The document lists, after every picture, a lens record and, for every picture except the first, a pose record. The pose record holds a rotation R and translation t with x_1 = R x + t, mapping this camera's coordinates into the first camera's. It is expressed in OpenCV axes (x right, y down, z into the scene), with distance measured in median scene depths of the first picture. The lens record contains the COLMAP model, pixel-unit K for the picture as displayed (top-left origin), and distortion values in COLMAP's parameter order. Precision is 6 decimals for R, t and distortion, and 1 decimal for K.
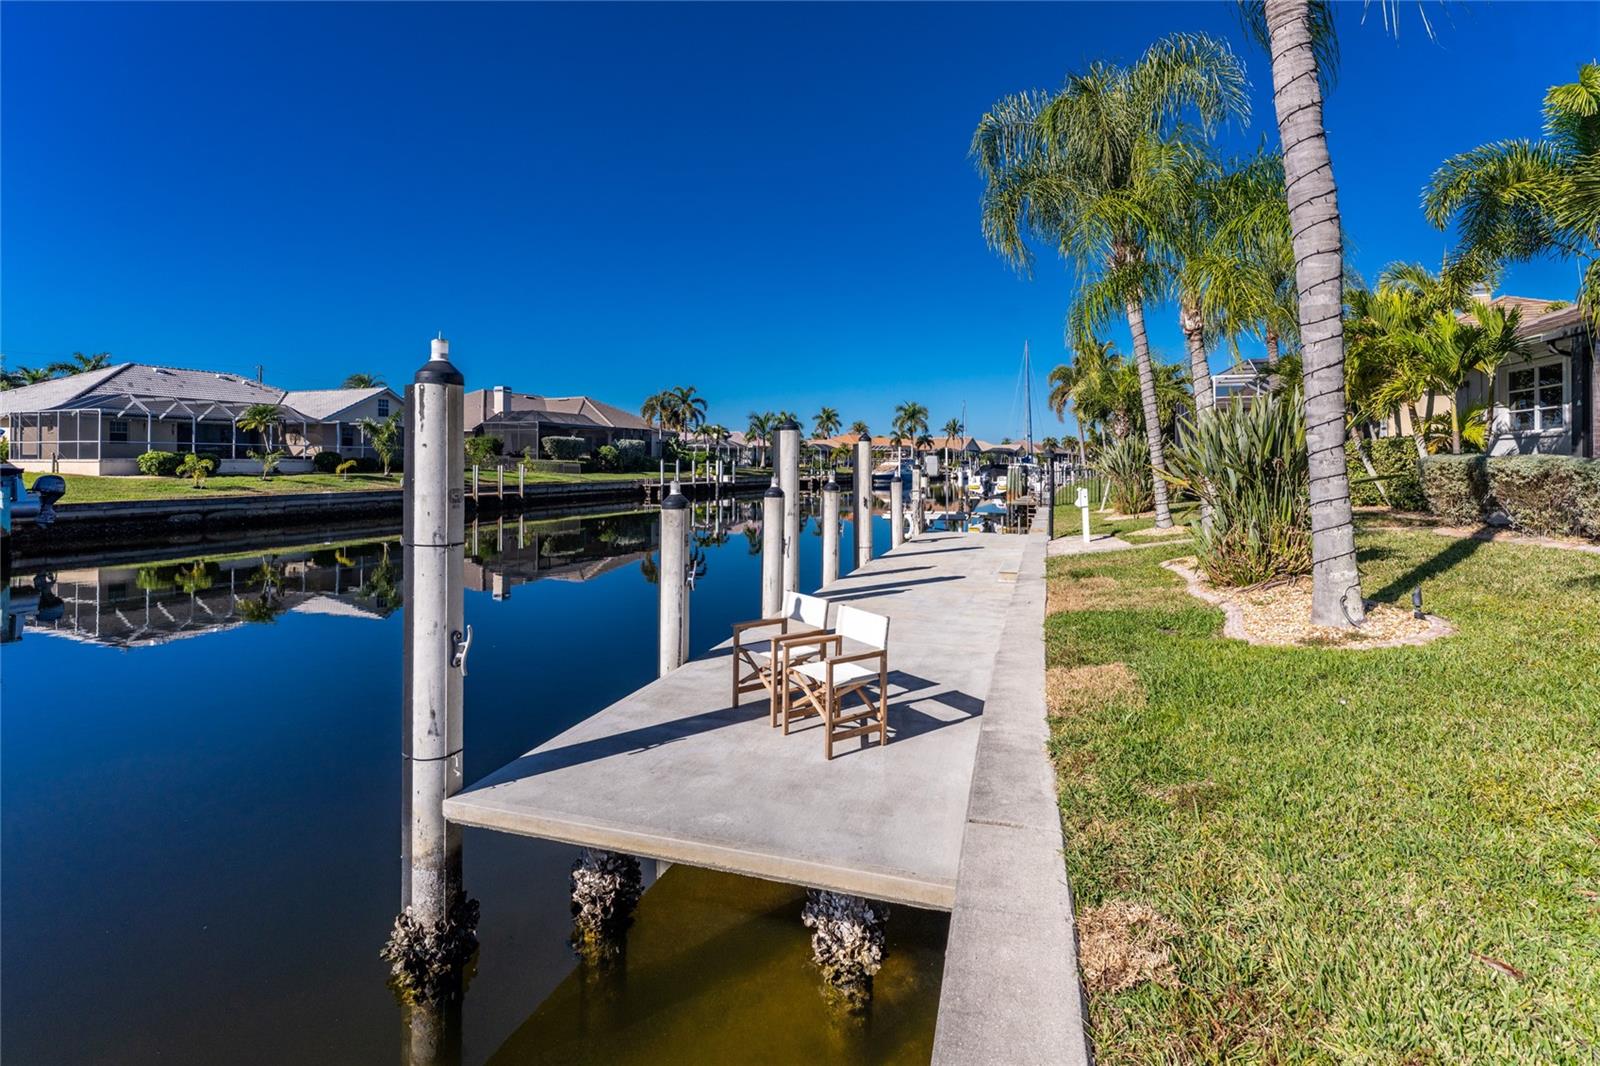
lens RADIAL K [[762.2, 0, 803.1], [0, 762.2, 460.2], [0, 0, 1]] dist [-0.002501, -0.000011]
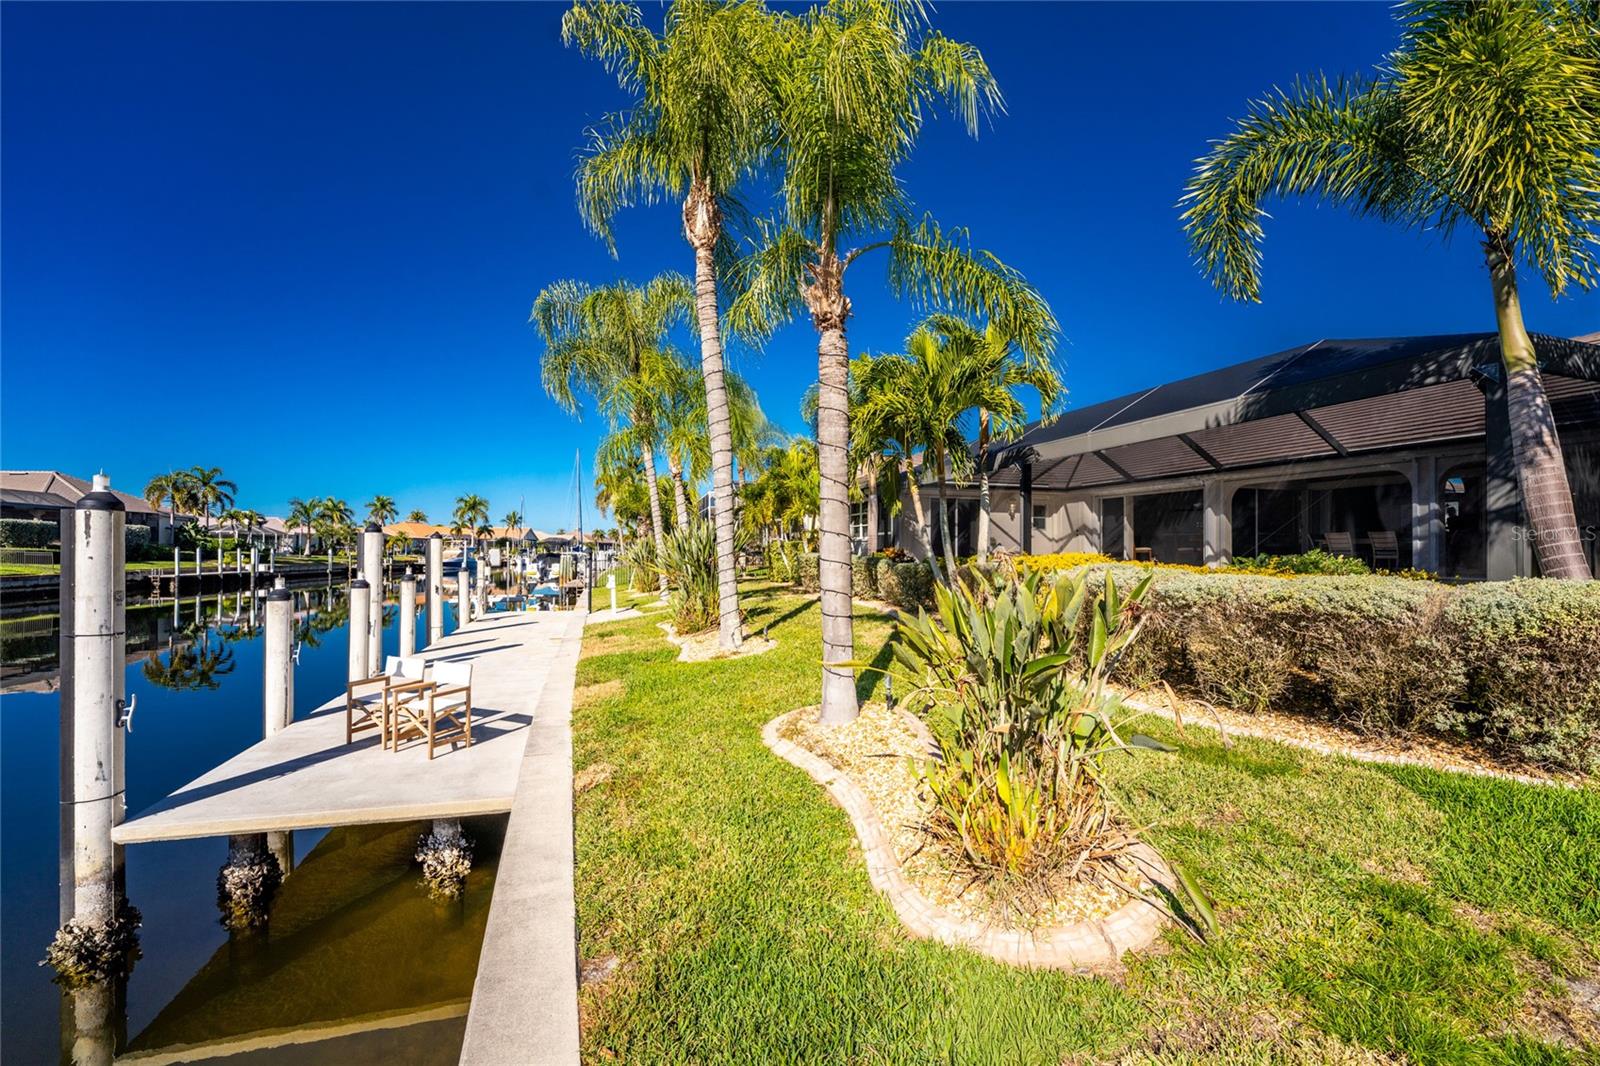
lens RADIAL K [[670.7, 0, 780.7], [0, 670.7, 541.5], [0, 0, 1]] dist [-0.022986, 0.000506]
pose [[0.838387, 0.007871, 0.545019, -0.043176], [-0.003408, 0.999952, -0.009198, -0.014730], [-0.545065, 0.005854, 0.838373, -0.202719]]
